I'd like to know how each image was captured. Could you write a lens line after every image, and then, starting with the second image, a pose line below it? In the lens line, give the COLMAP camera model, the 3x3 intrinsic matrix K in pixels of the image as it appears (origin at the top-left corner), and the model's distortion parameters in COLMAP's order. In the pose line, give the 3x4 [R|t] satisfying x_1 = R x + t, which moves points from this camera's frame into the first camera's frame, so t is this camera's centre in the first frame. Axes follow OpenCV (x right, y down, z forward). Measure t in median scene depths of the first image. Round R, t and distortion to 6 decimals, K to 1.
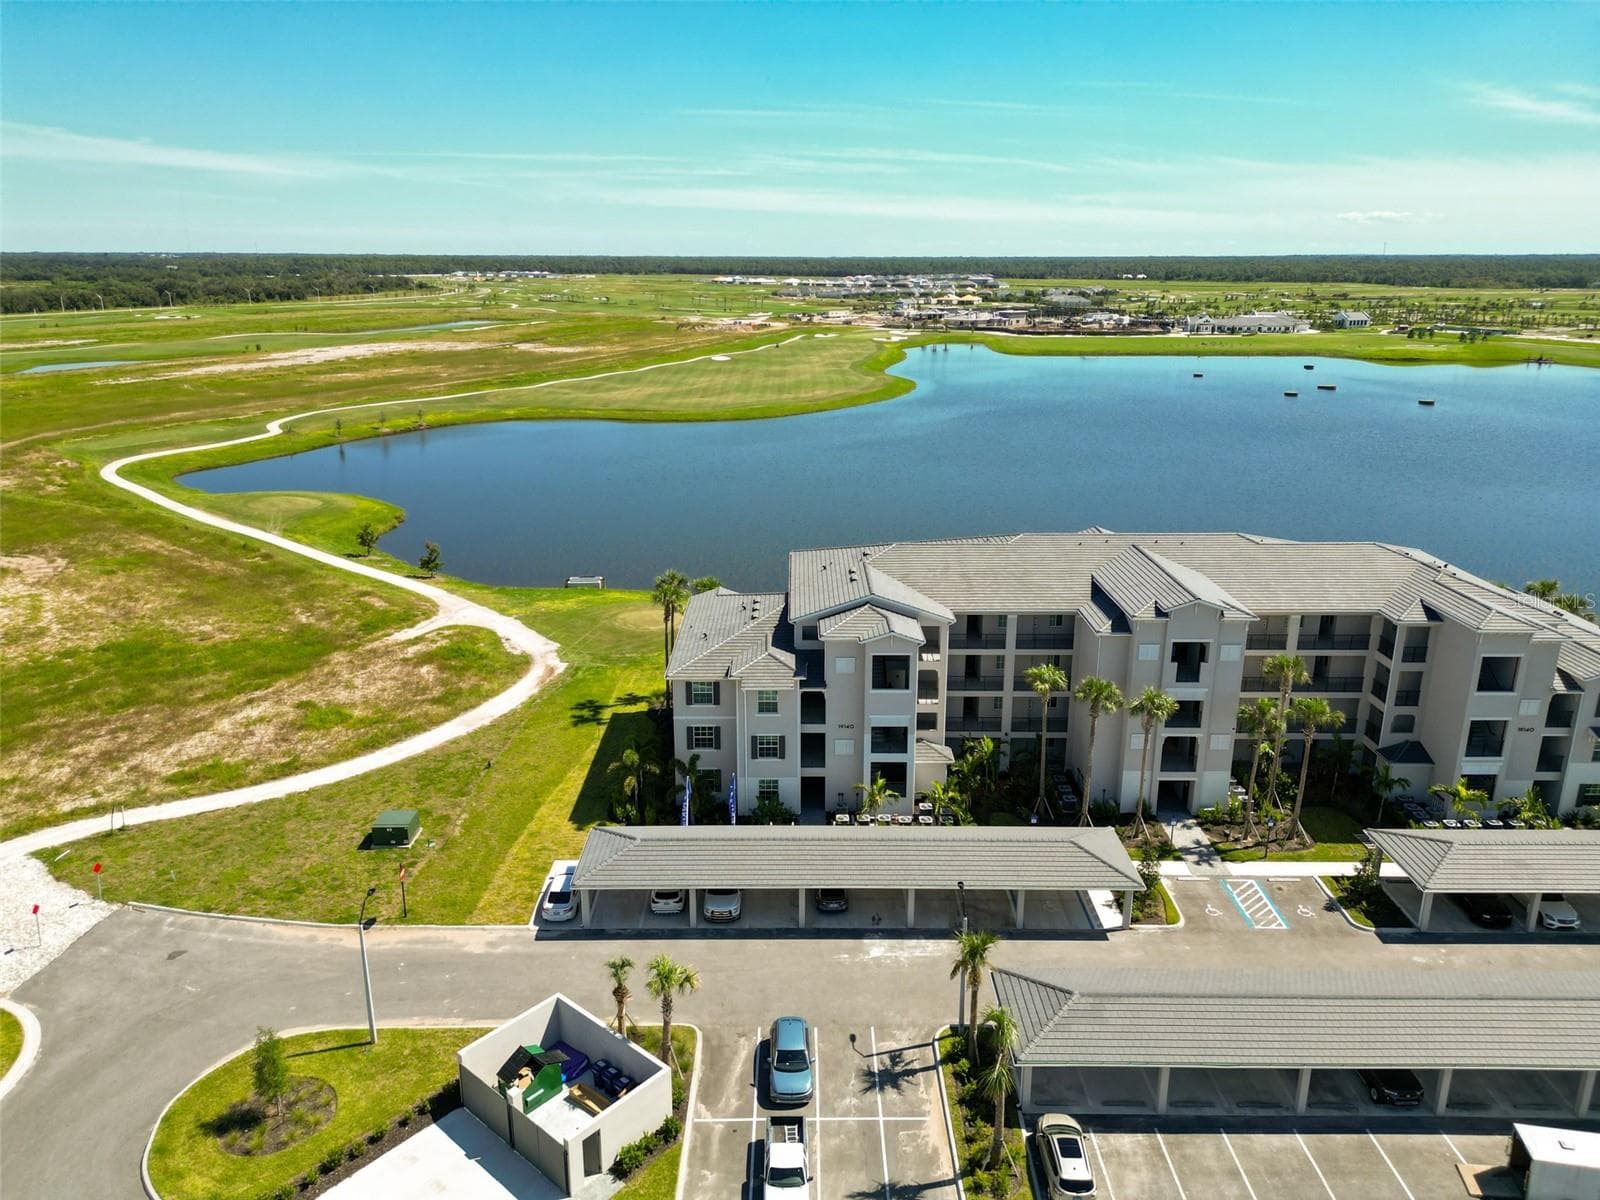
lens RADIAL K [[1139.0, 0, 800.0], [0, 1139.0, 600.0], [0, 0, 1]] dist [0.079977, -0.078254]
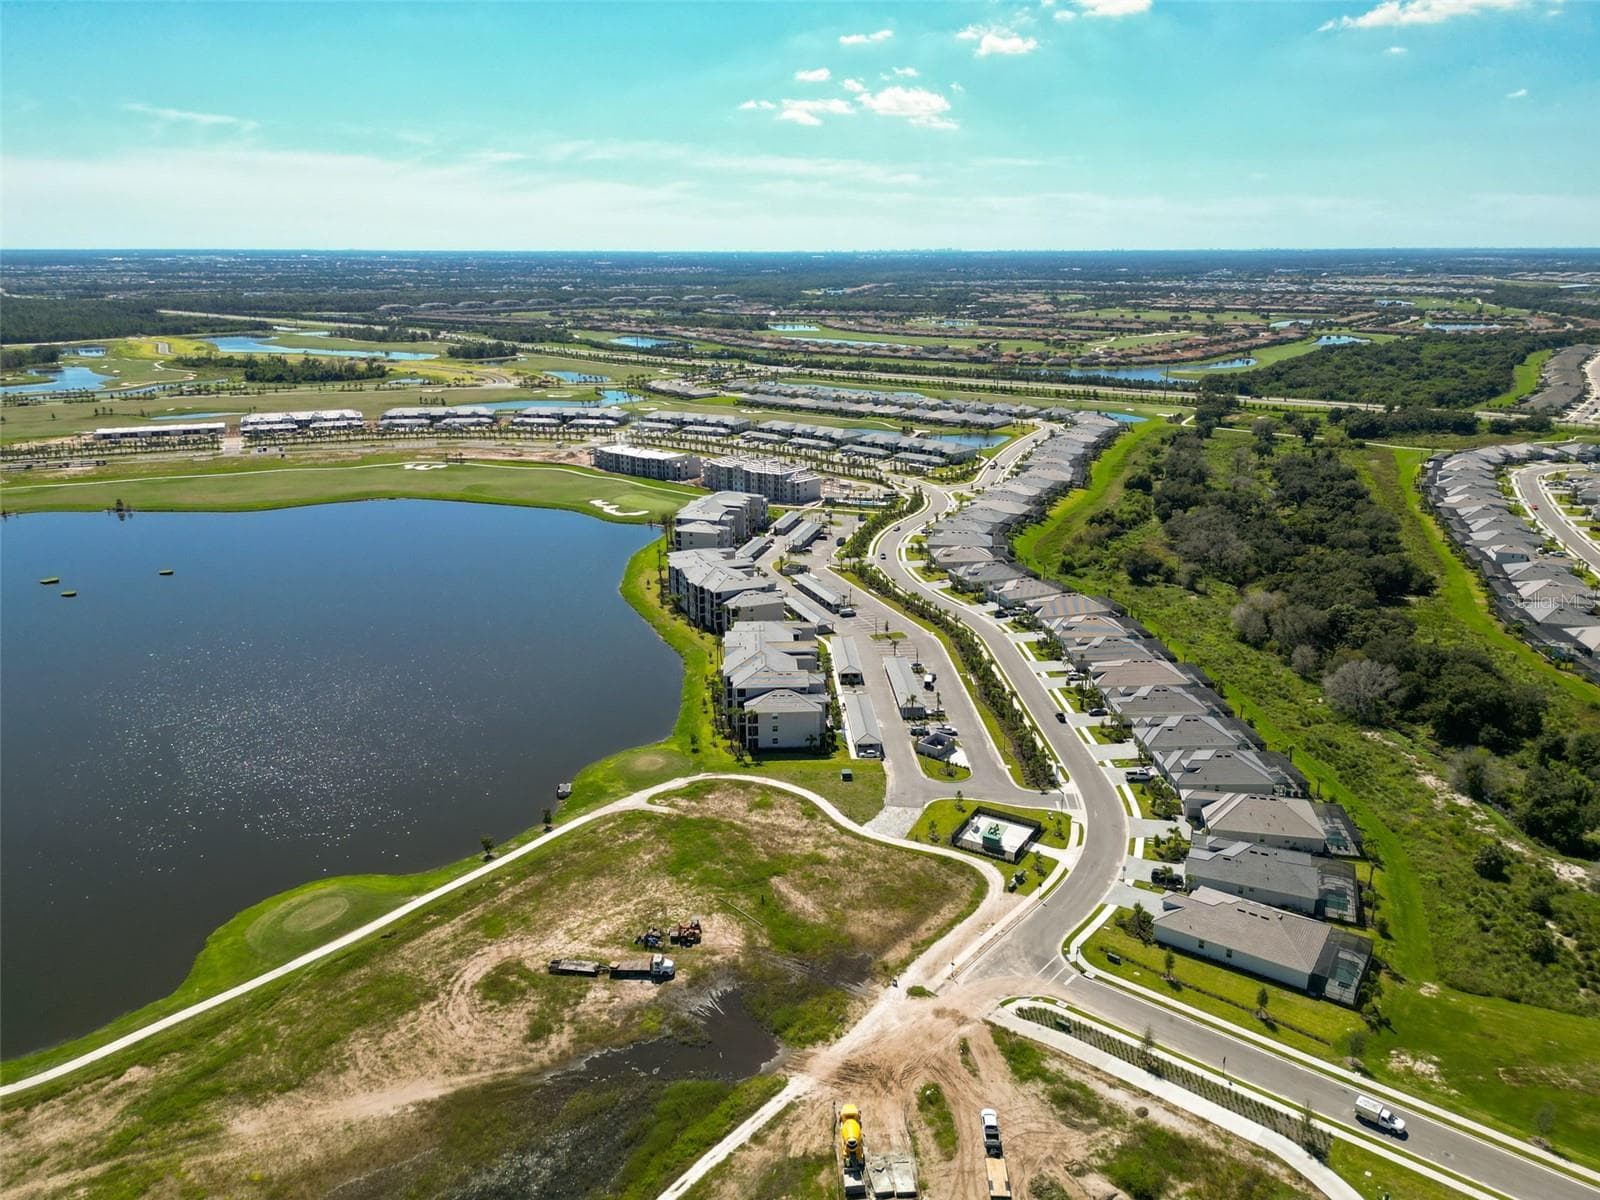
lens RADIAL K [[1139.0, 0, 800.0], [0, 1139.0, 600.0], [0, 0, 1]] dist [0.079977, -0.078254]
pose [[-0.051330, -0.296817, 0.953554, -3.283844], [0.291758, 0.908702, 0.298561, -1.286080], [-0.955114, 0.293532, 0.039956, 0.766402]]
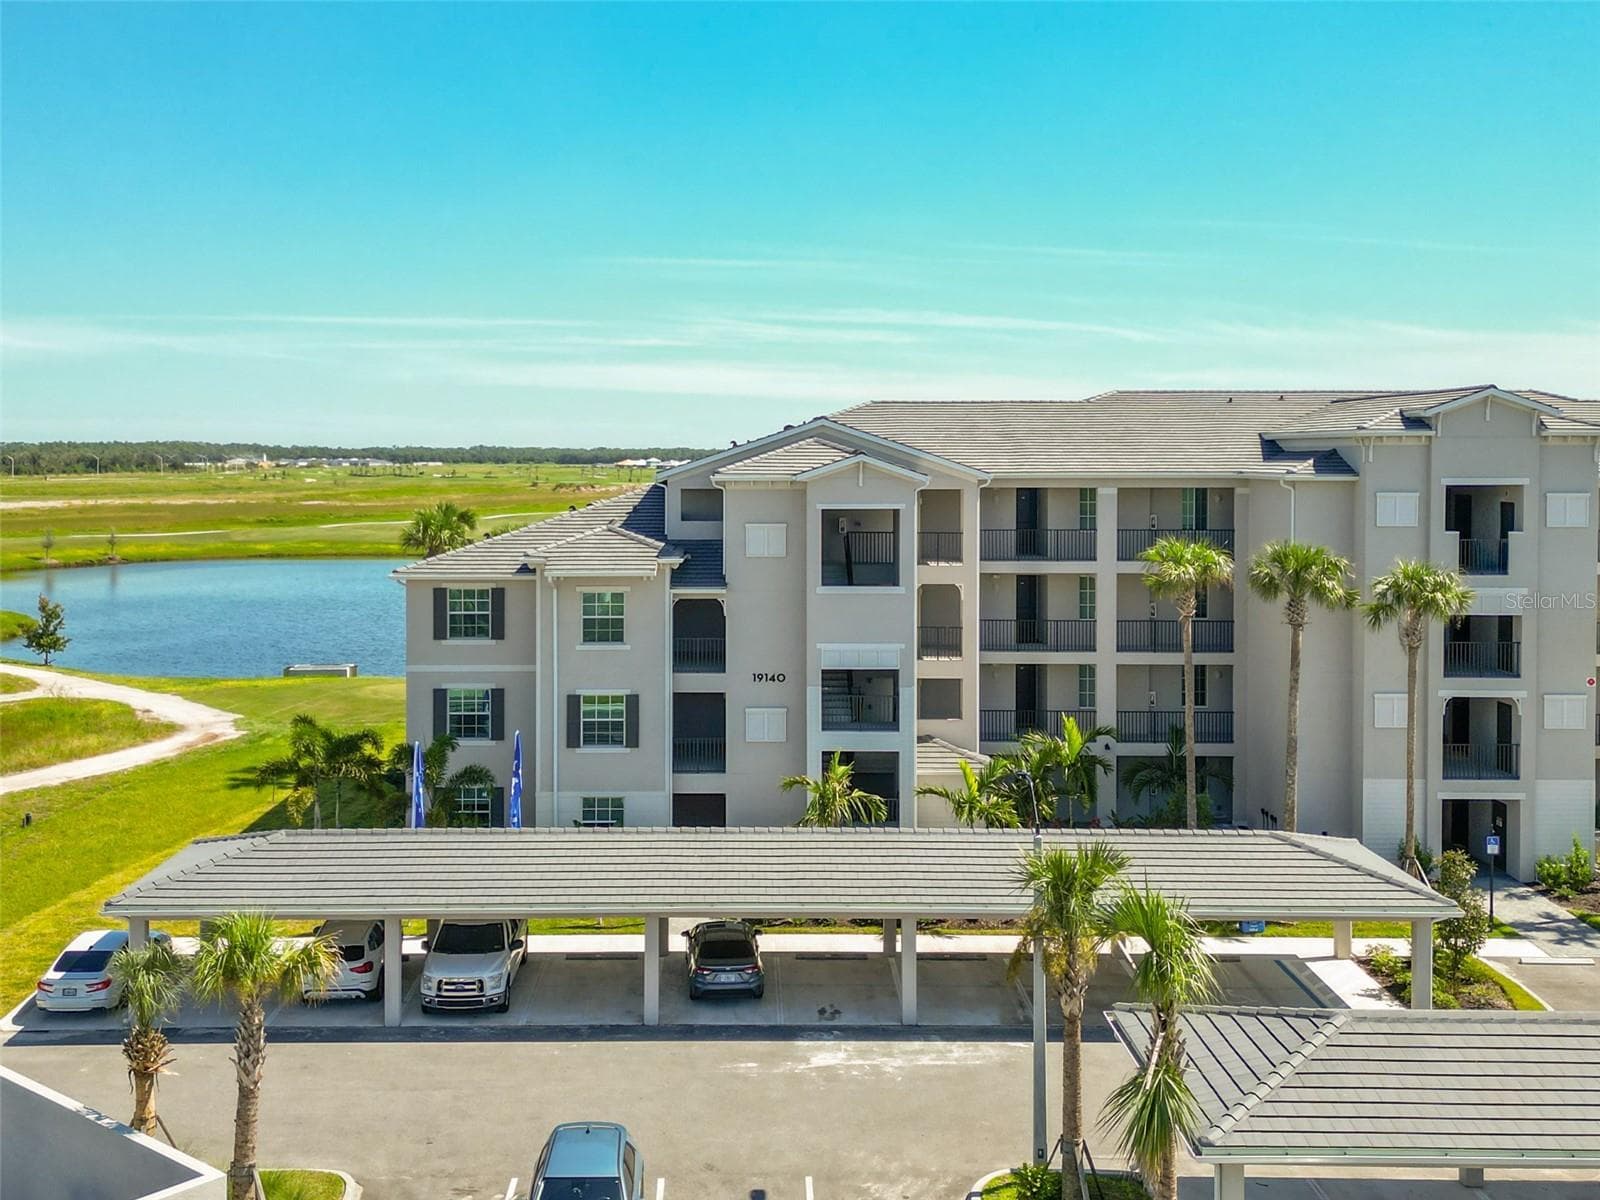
lens RADIAL K [[1757.9, 0, 746.8], [0, 1757.9, 502.8], [0, 0, 1]] dist [0.063854, -0.013308]
pose [[0.999997, -0.001004, -0.002297, 0.031315], [0.000354, 0.963645, -0.267187, 0.223223], [0.002482, 0.267186, 0.963642, 0.262786]]
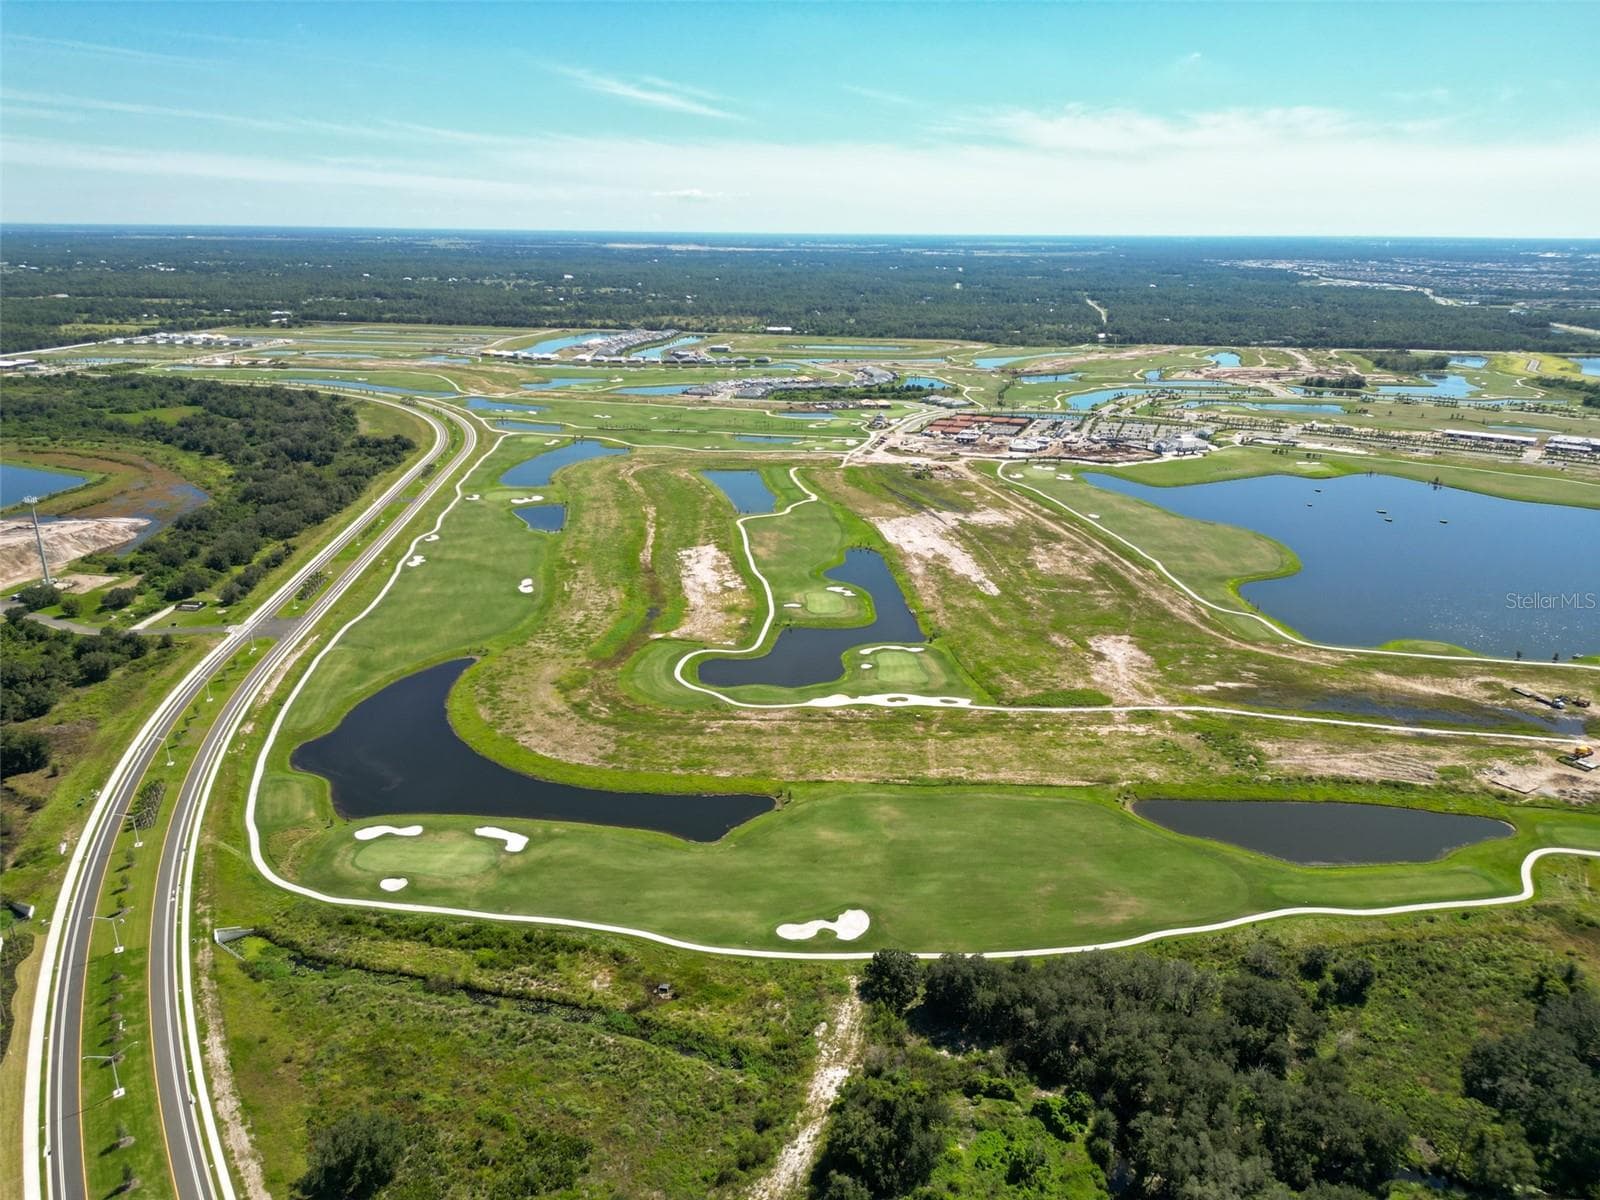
lens RADIAL K [[1118.3, 0, 788.9], [0, 1118.3, 582.0], [0, 0, 1]] dist [0.033908, -0.009337]
pose [[0.860661, -0.150900, 0.486303, -7.150241], [0.146216, 0.988096, 0.047832, -1.389130], [-0.487732, 0.029938, 0.872480, -1.680886]]
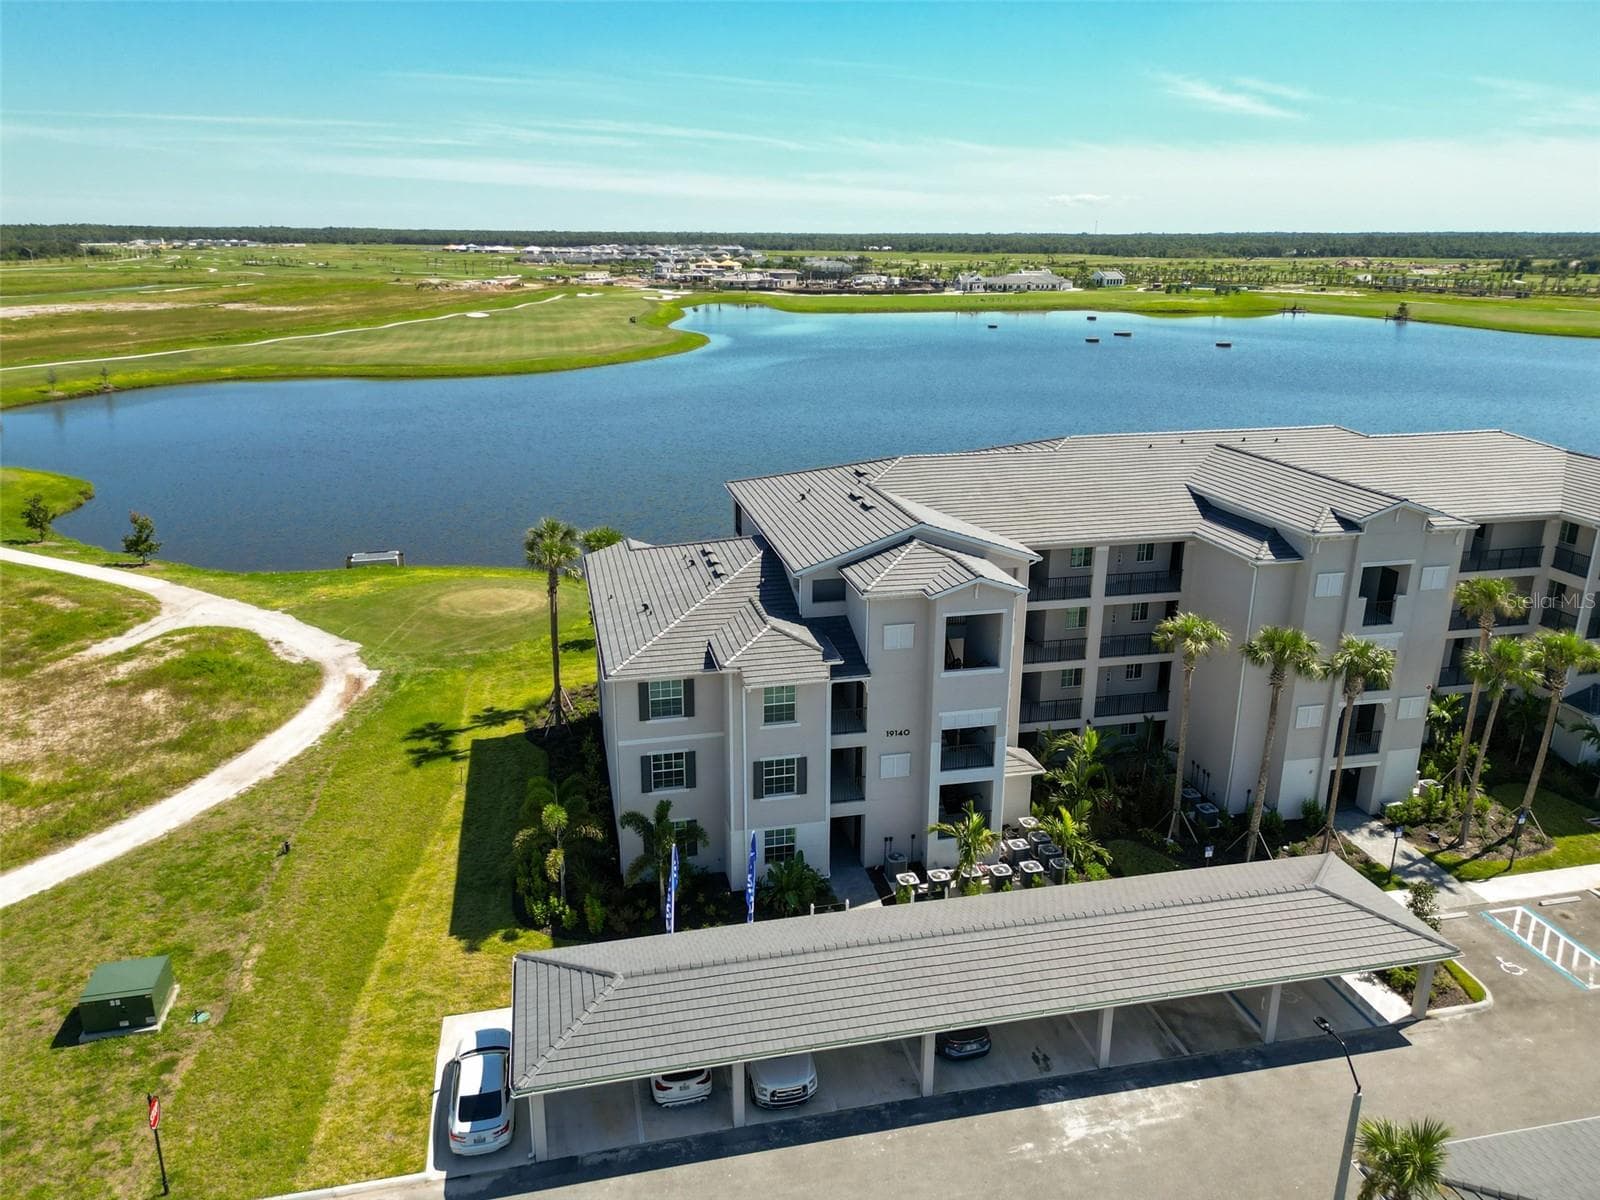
lens RADIAL K [[1148.2, 0, 800.0], [0, 1148.2, 600.0], [0, 0, 1]] dist [0.061528, -0.057920]
pose [[0.975631, -0.064093, 0.209848, -0.134185], [0.061181, 0.997919, 0.020346, 0.019778], [-0.210716, -0.007011, 0.977522, 0.367437]]
